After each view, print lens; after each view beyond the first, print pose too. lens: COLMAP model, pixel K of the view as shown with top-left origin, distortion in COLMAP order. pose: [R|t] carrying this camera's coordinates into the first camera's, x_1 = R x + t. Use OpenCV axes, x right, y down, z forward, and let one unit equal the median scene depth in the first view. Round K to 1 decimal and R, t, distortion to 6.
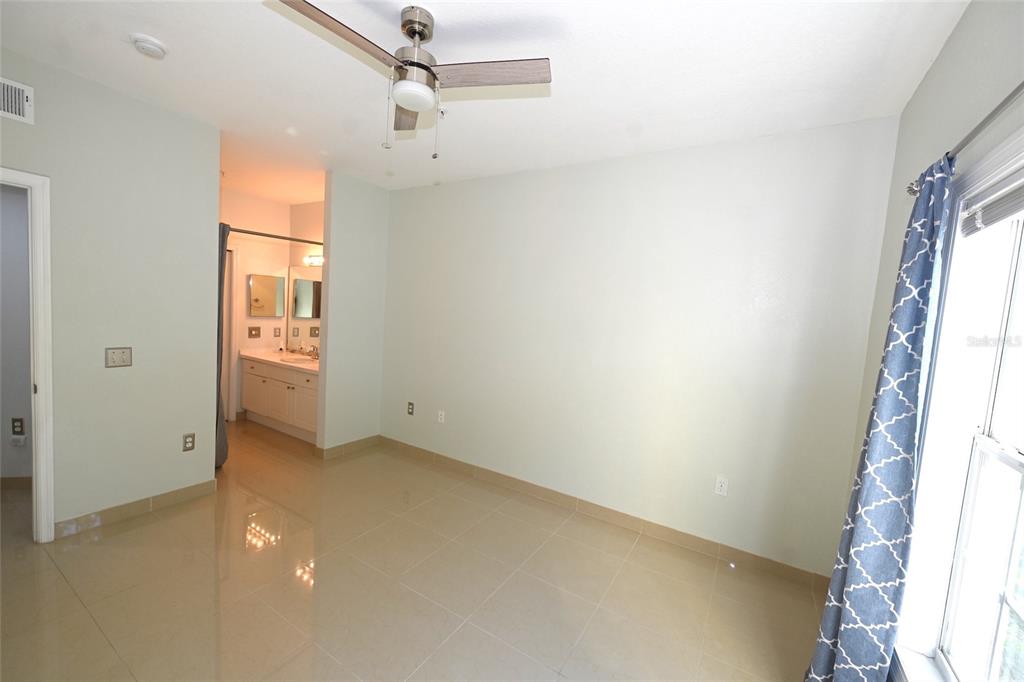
lens RADIAL K [[412.8, 0, 512.0], [0, 412.8, 341.0], [0, 0, 1]] dist [0.000894, -0.000102]
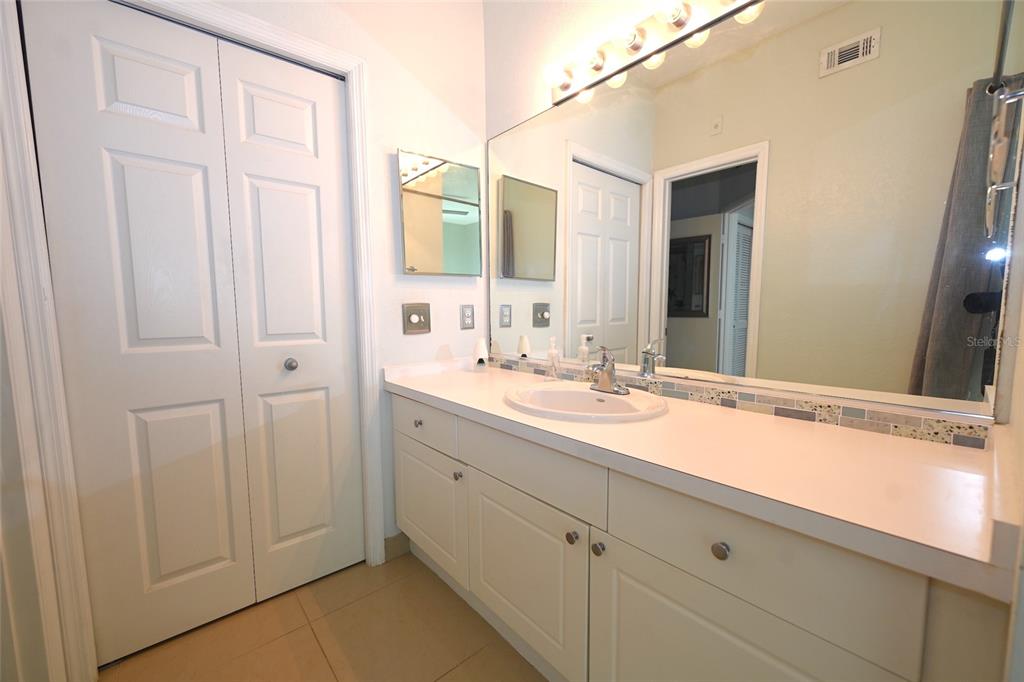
lens RADIAL K [[412.8, 0, 512.0], [0, 412.8, 341.0], [0, 0, 1]] dist [0.000894, -0.000102]
pose [[0.952448, -0.051778, -0.300271, -0.421553], [0.053335, 0.998572, -0.003013, 0.004035], [0.299998, -0.013145, 0.953849, 0.656446]]
